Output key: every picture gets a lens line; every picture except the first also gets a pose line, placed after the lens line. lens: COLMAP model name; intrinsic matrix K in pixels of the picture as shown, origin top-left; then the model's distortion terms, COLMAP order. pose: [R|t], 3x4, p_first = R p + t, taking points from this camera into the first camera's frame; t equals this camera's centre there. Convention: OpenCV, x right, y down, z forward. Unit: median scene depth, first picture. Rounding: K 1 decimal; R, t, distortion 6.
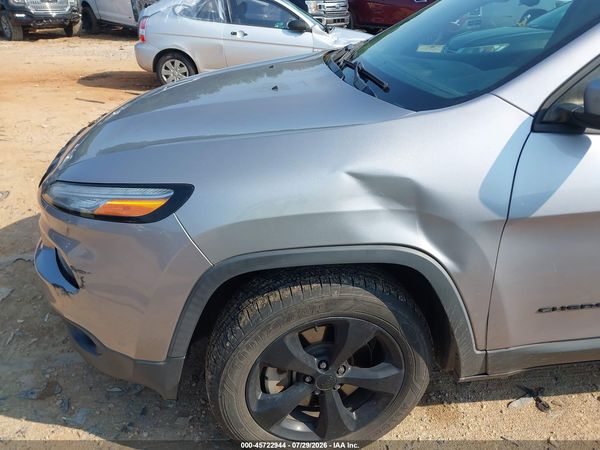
lens RADIAL K [[448.3, 0, 300.0], [0, 448.3, 225.0], [0, 0, 1]] dist [0.006983, 0.003262]
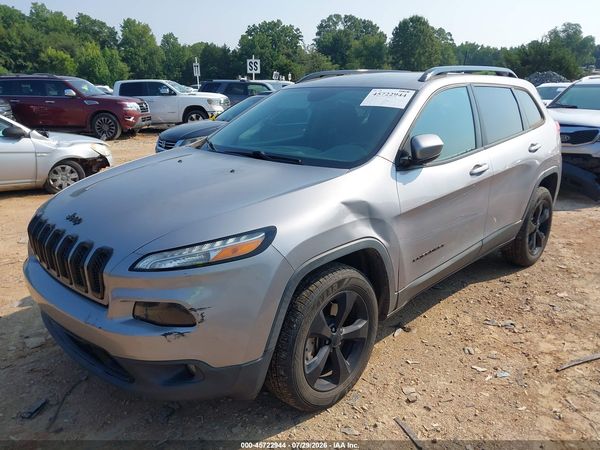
lens RADIAL K [[448.3, 0, 300.0], [0, 448.3, 225.0], [0, 0, 1]] dist [0.006983, 0.003262]
pose [[0.763399, -0.181942, 0.619773, -1.037575], [0.299324, 0.949914, -0.089829, 0.073359], [-0.572388, 0.254088, 0.779623, -0.275918]]
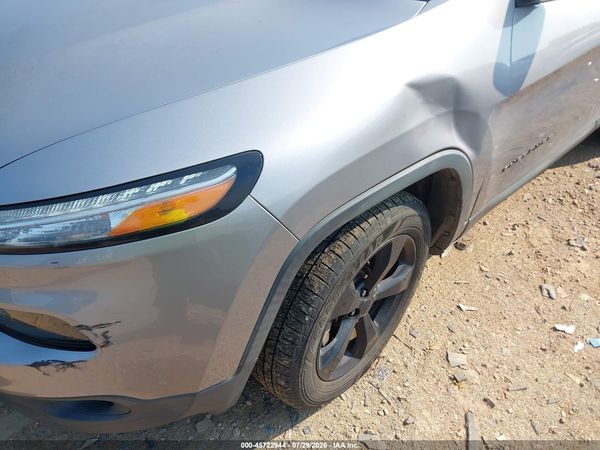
lens RADIAL K [[448.3, 0, 300.0], [0, 448.3, 225.0], [0, 0, 1]] dist [0.006983, 0.003262]
pose [[0.799344, -0.359975, 0.481110, -0.513417], [0.247812, 0.926917, 0.281806, -0.142697], [-0.547392, -0.106035, 0.830132, 0.313406]]
